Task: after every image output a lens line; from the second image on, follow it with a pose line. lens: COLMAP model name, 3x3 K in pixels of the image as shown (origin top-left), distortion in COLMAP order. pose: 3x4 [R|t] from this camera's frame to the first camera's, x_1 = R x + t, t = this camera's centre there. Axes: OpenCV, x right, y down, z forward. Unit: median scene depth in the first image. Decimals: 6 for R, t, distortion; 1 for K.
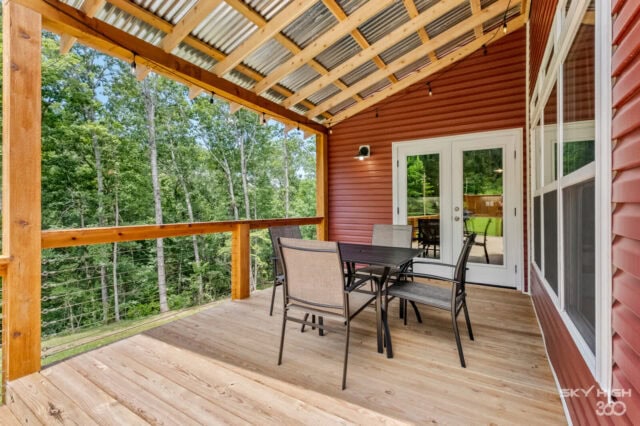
lens RADIAL K [[295.9, 0, 319.1], [0, 295.9, 207.0], [0, 0, 1]] dist [0.004713, 0.000215]
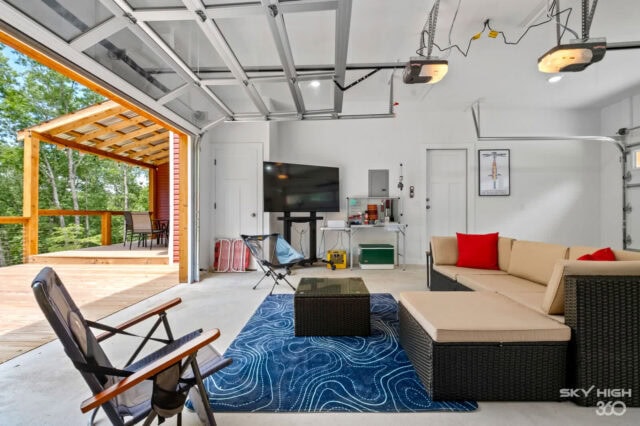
lens RADIAL K [[279.7, 0, 318.5], [0, 279.7, 215.7], [0, 0, 1]] dist [0.001745, -0.003420]
pose [[0.877541, 0.000538, 0.479501, 0.014620], [0.000242, 0.999999, -0.001565, 0.010316], [-0.479501, 0.001489, 0.877540, -0.189565]]
